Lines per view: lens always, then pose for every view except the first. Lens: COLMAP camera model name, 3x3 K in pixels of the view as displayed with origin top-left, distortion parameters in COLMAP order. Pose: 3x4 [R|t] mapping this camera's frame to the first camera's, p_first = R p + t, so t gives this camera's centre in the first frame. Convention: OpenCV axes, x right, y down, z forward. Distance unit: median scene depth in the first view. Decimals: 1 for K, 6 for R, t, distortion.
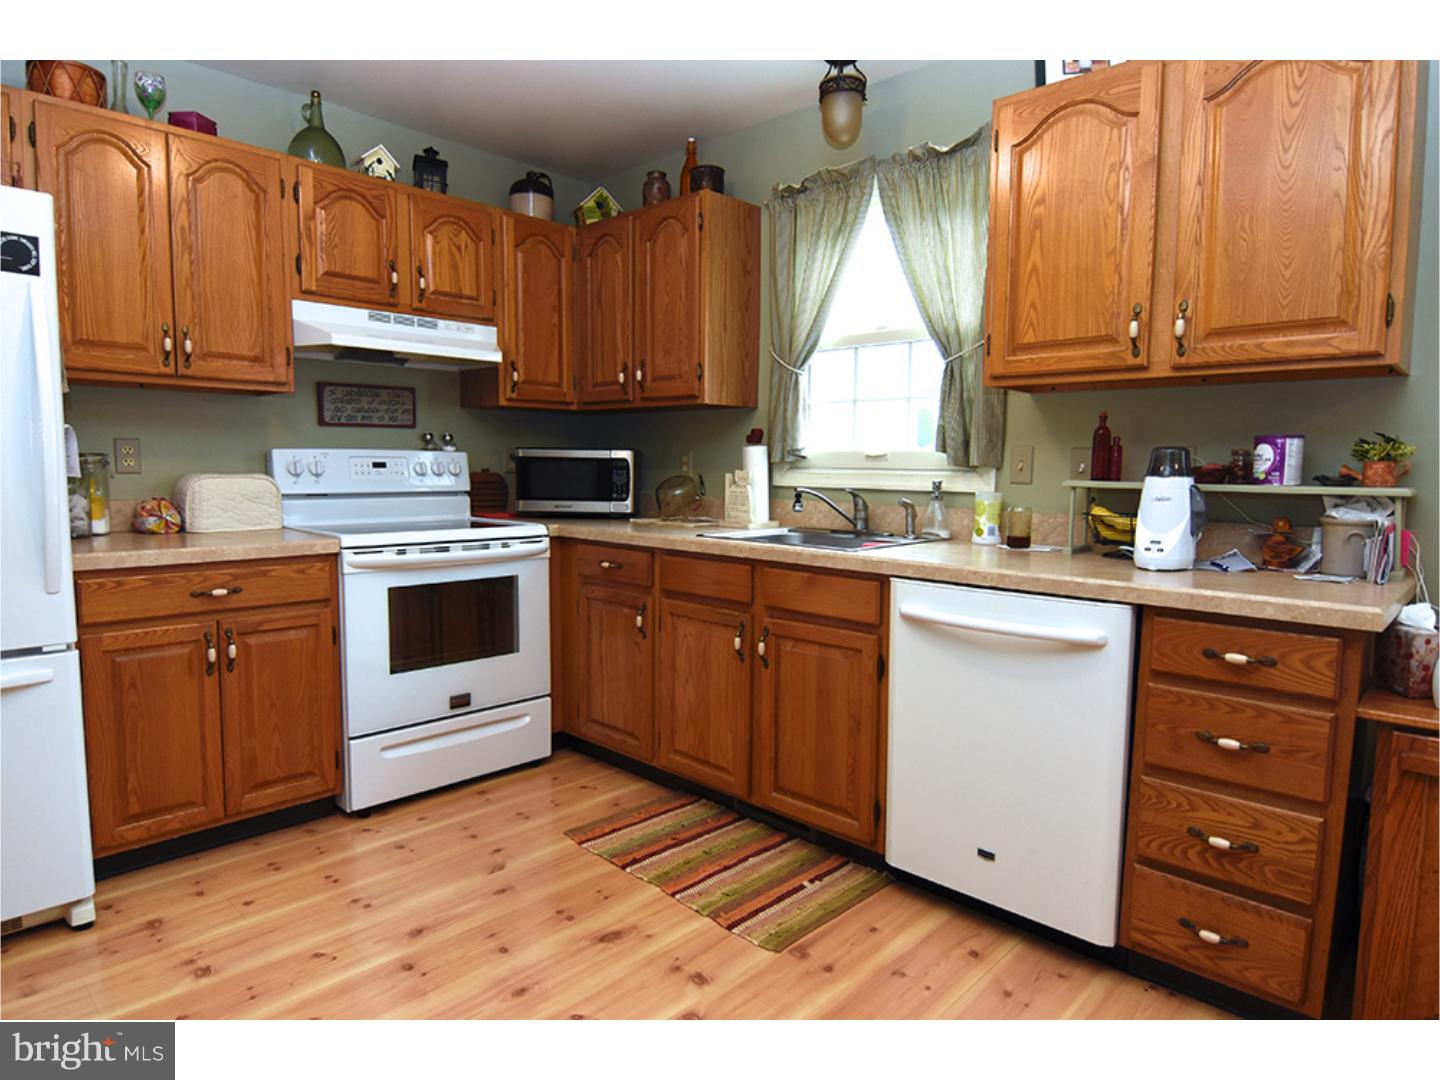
lens RADIAL K [[837.0, 0, 720.0], [0, 837.0, 540.0], [0, 0, 1]] dist [-0.009377, -0.002010]
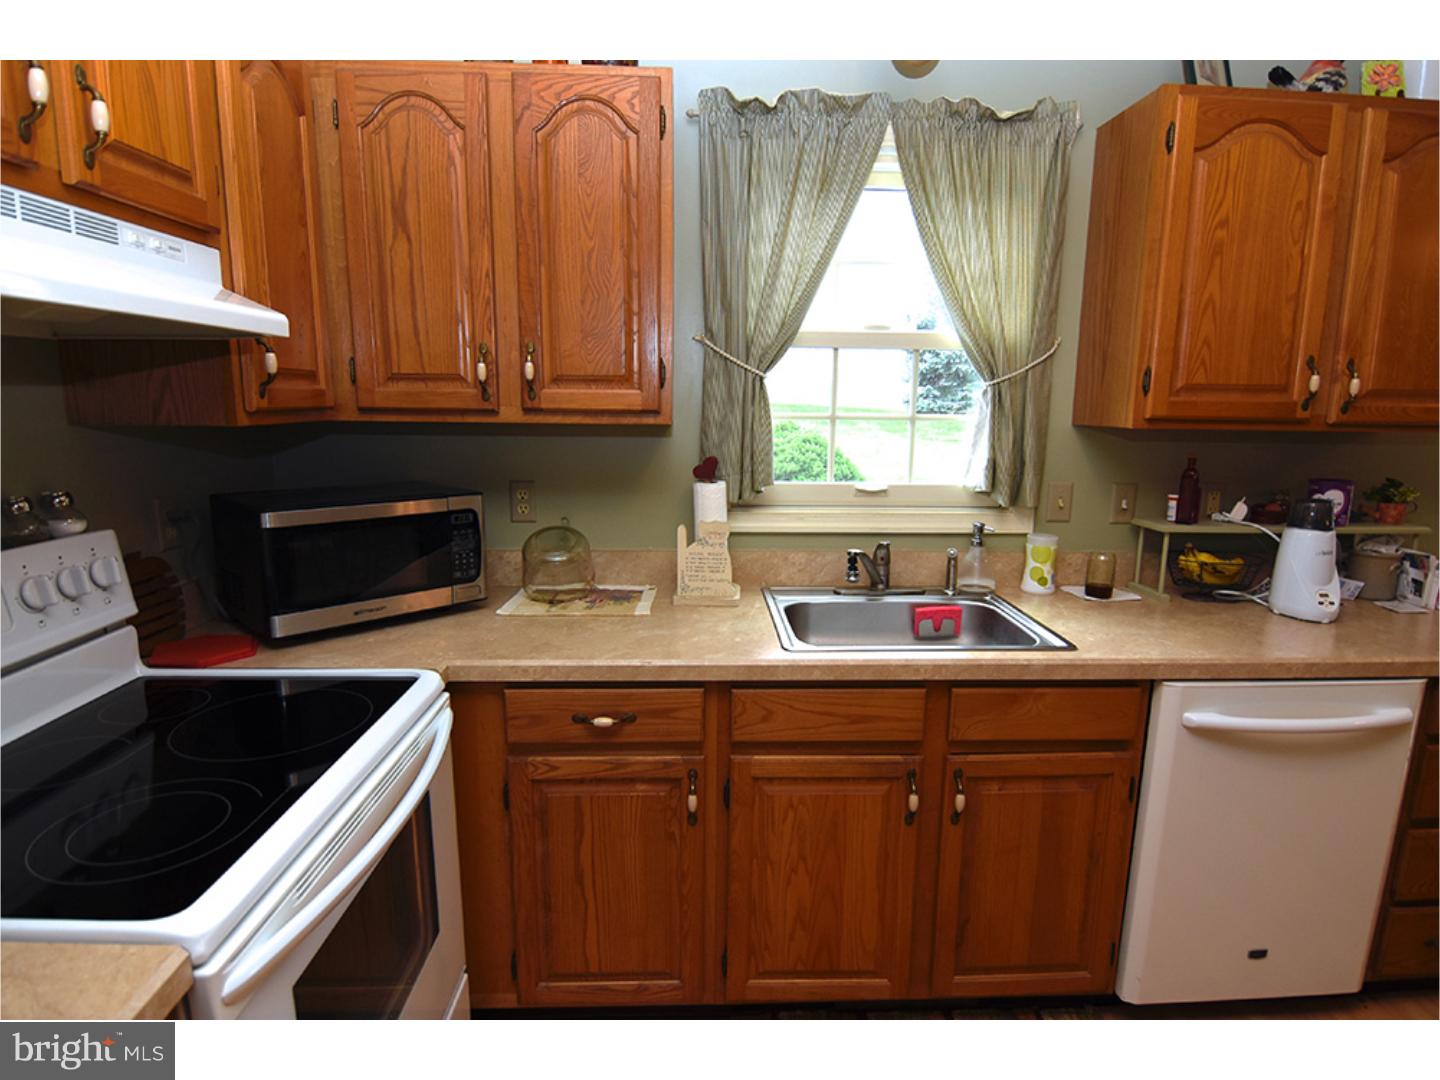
lens RADIAL K [[778.4, 0, 720.0], [0, 778.4, 540.0], [0, 0, 1]] dist [-0.003343, -0.016750]
pose [[0.693951, -0.132551, 0.707716, -0.447770], [0.063938, 0.990370, 0.122796, -0.155833], [-0.717177, -0.039965, 0.695744, 0.595280]]
